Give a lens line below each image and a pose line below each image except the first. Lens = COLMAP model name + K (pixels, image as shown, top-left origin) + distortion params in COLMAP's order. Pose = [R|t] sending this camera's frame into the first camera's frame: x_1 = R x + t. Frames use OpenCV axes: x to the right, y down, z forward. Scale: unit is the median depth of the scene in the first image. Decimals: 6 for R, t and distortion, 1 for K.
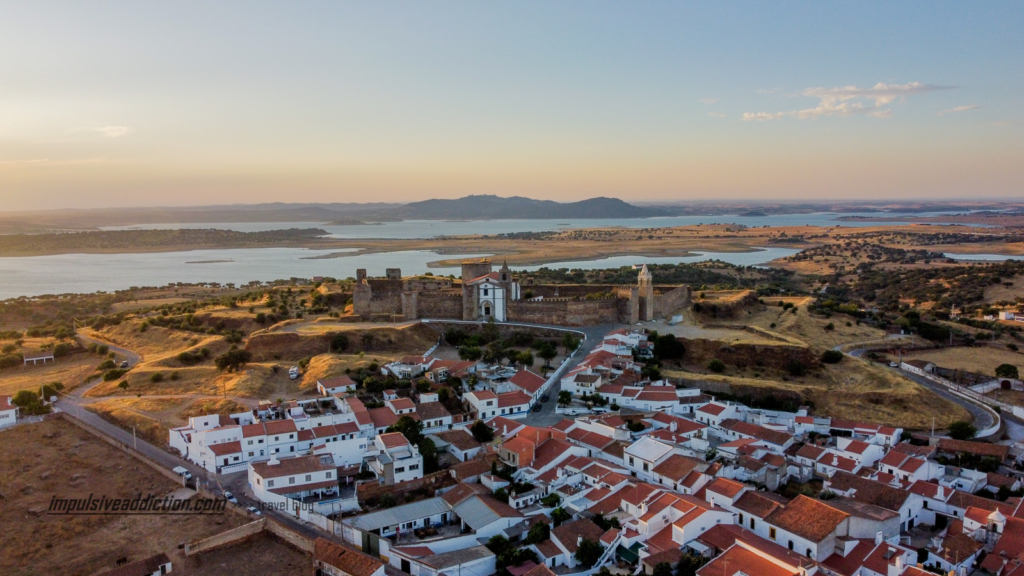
lens RADIAL K [[770.5, 0, 511.7], [0, 770.5, 288.1], [0, 0, 1]] dist [-0.008610, 0.003990]
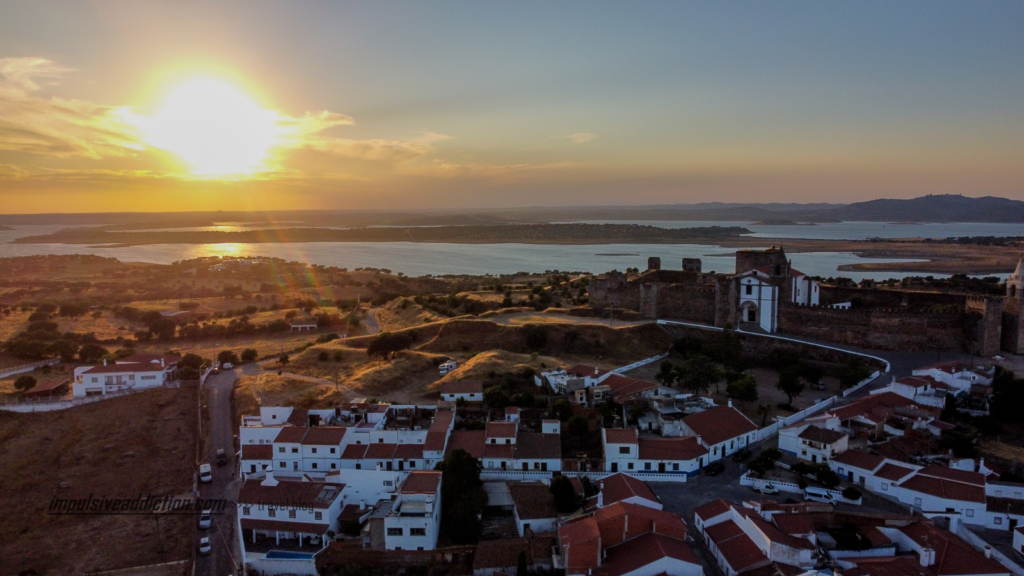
lens RADIAL K [[770.5, 0, 512.8], [0, 770.5, 287.0], [0, 0, 1]] dist [-0.008610, 0.003990]
pose [[0.852174, 0.063760, -0.519359, 0.171594], [-0.064458, 0.997780, 0.016731, 0.005544], [0.519273, 0.019219, 0.854392, 0.305728]]
